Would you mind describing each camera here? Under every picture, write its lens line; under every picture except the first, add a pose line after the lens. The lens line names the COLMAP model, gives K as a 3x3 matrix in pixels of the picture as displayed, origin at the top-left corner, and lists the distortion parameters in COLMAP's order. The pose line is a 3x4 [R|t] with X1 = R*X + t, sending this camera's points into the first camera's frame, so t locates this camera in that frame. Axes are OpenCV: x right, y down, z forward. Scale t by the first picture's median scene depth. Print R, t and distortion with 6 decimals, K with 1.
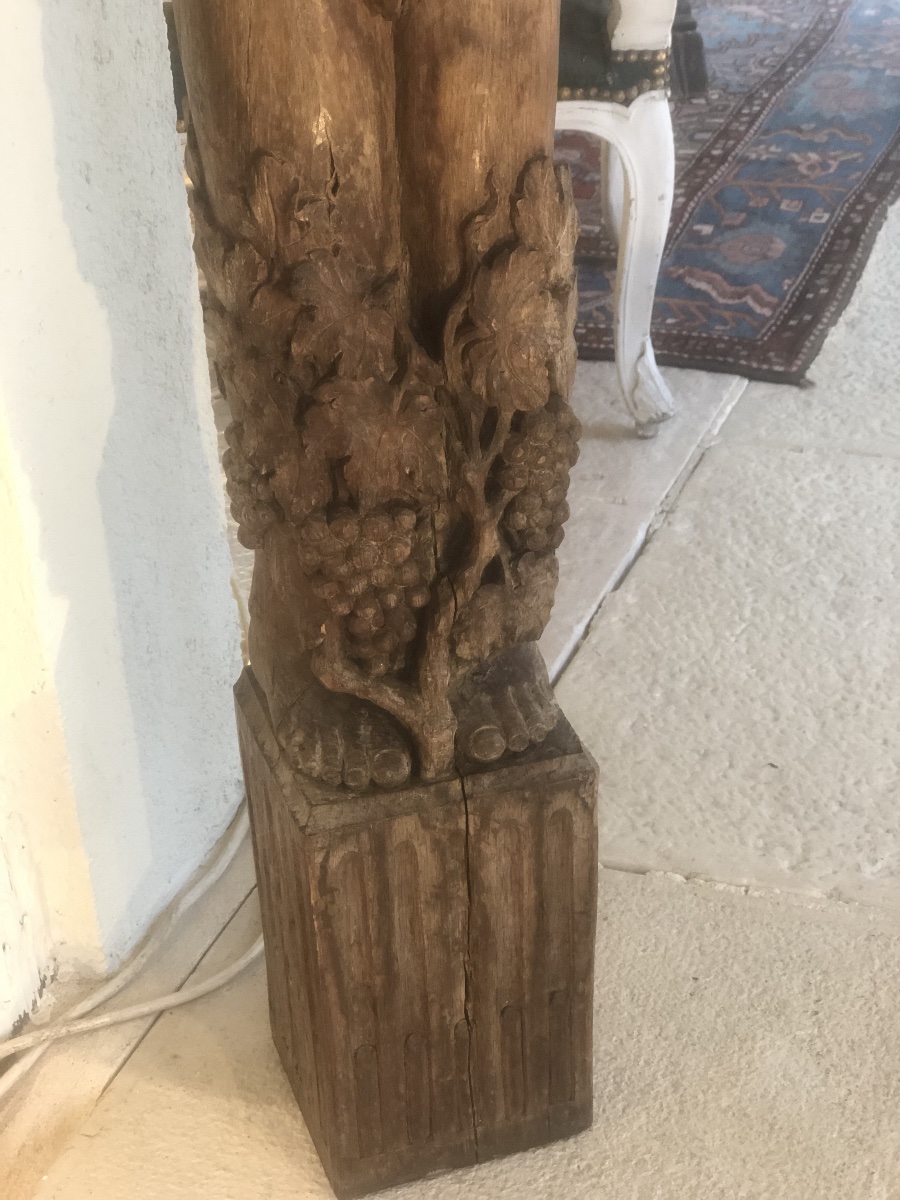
lens RADIAL K [[1970.0, 0, 450.0], [0, 1970.0, 600.0], [0, 0, 1]] dist [-0.054447, 0.858471]
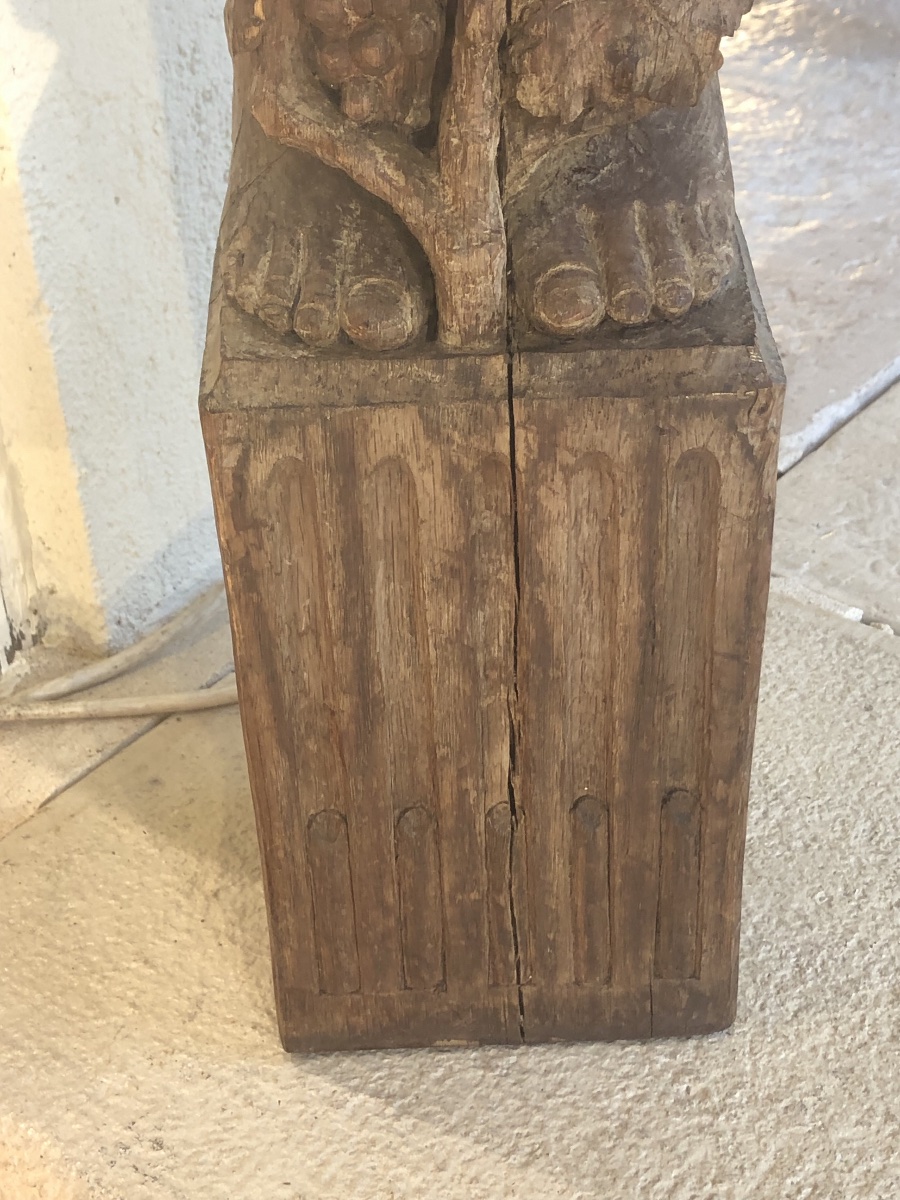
lens RADIAL K [[1964.3, 0, 448.9], [0, 1964.3, 579.2], [0, 0, 1]] dist [0.192936, -0.678997]
pose [[0.954261, 0.169116, -0.246549, 0.130344], [-0.145060, 0.982972, 0.112801, 0.091192], [0.261427, -0.071877, 0.962543, 0.472256]]
